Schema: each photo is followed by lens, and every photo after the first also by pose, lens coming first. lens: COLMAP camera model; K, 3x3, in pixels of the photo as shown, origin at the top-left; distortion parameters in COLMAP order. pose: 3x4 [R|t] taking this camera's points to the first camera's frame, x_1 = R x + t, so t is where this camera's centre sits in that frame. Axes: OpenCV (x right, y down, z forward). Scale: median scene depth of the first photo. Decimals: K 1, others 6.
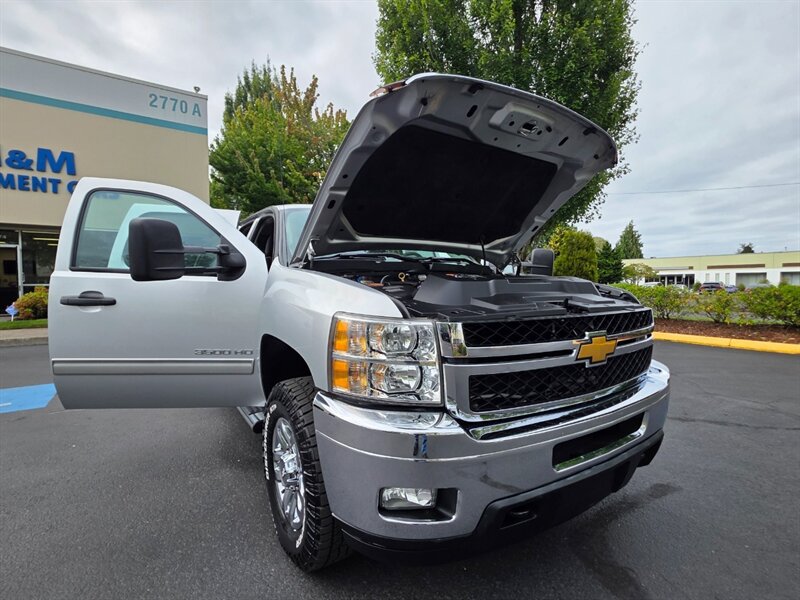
lens RADIAL K [[382.1, 0, 398.7], [0, 382.1, 298.5], [0, 0, 1]] dist [0.003364, -0.000197]
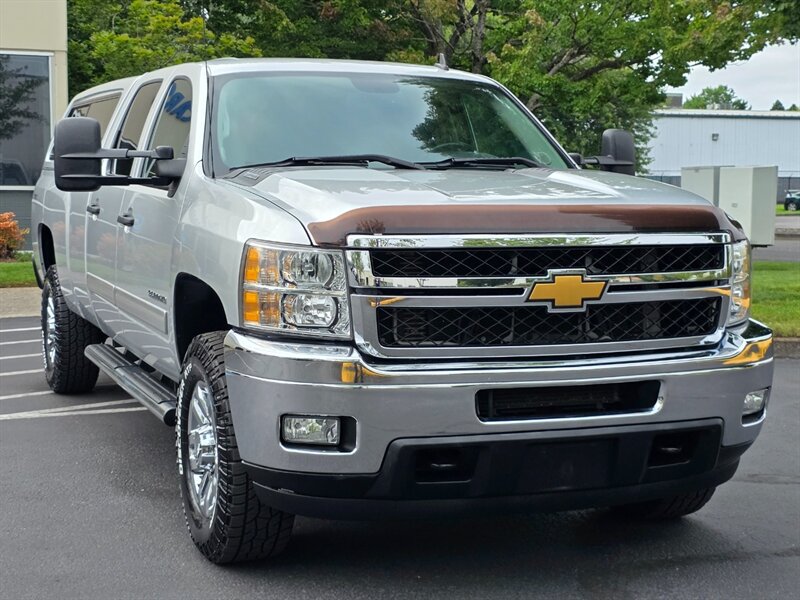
lens RADIAL K [[1336.7, 0, 397.3], [0, 1336.7, 298.7], [0, 0, 1]] dist [0.215306, -0.828088]
pose [[0.978365, 0.024288, -0.205455, 0.691731], [-0.015073, 0.998814, 0.046303, 0.021587], [0.206335, -0.042204, 0.977571, -1.679217]]
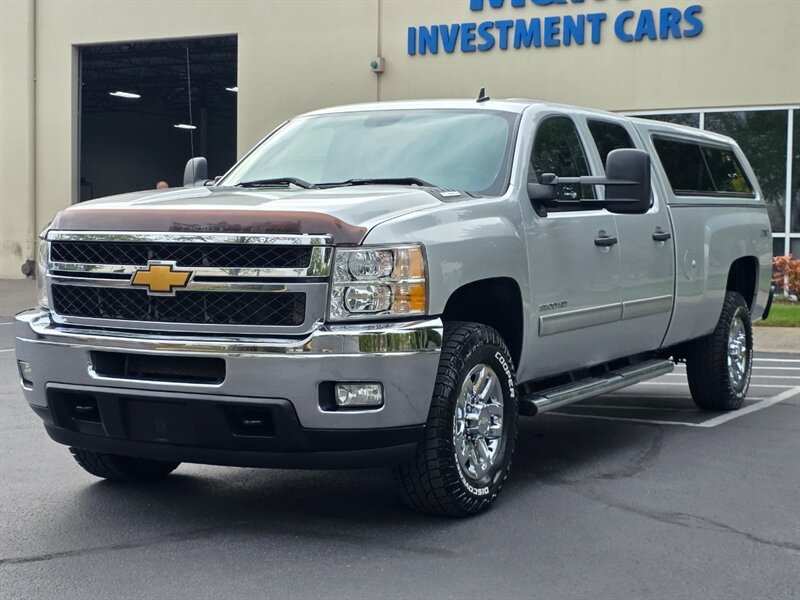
lens RADIAL K [[1336.7, 0, 397.3], [0, 1336.7, 298.7], [0, 0, 1]] dist [0.215306, -0.828088]
pose [[0.480771, 0.047547, -0.875556, 3.546504], [-0.048506, 0.998442, 0.027586, 0.054321], [0.875503, 0.029207, 0.482328, -0.122315]]
